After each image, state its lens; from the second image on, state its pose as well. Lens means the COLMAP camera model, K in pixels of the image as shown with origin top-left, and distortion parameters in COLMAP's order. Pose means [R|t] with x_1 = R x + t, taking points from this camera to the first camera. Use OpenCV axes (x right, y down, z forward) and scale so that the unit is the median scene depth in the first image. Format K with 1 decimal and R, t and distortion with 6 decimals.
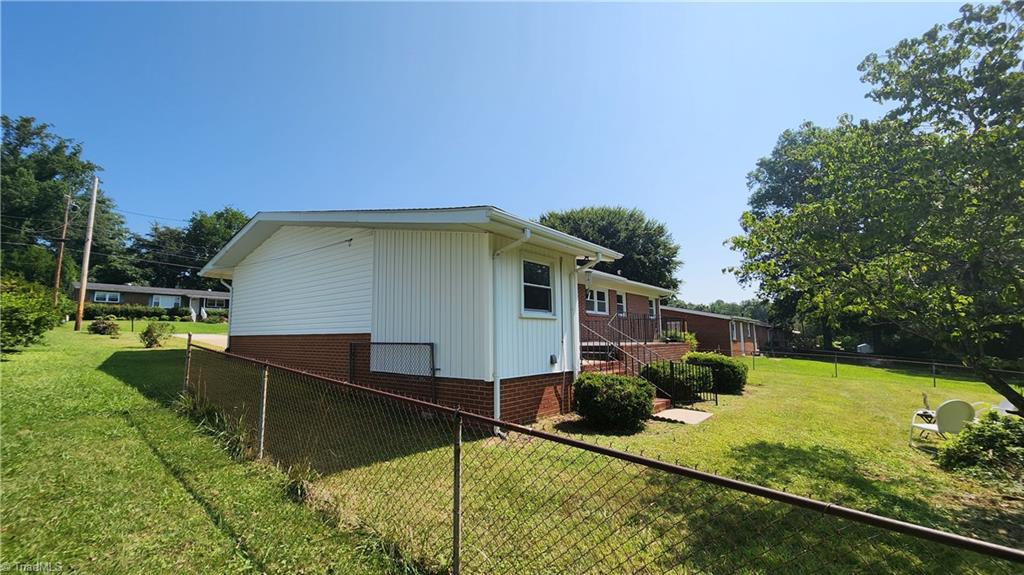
lens RADIAL K [[435.3, 0, 507.5], [0, 435.3, 289.0], [0, 0, 1]] dist [0.011552, -0.000657]
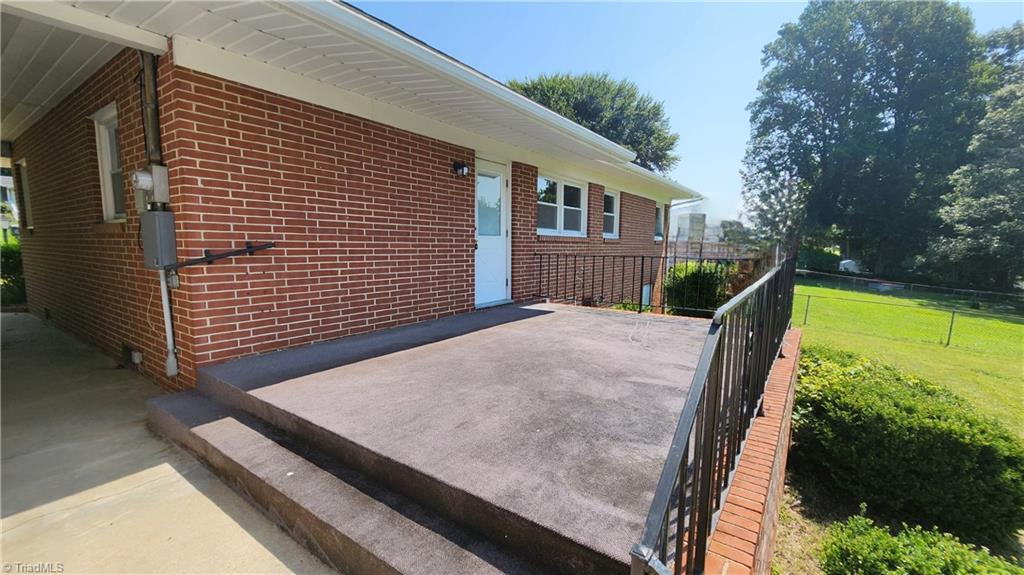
lens RADIAL K [[435.3, 0, 514.8], [0, 435.3, 294.9], [0, 0, 1]] dist [0.011552, -0.000657]
pose [[0.996214, 0.009165, 0.086455, 0.049747], [-0.028873, 0.972864, 0.229567, 0.005844], [-0.082005, -0.231194, 0.969445, 0.230705]]
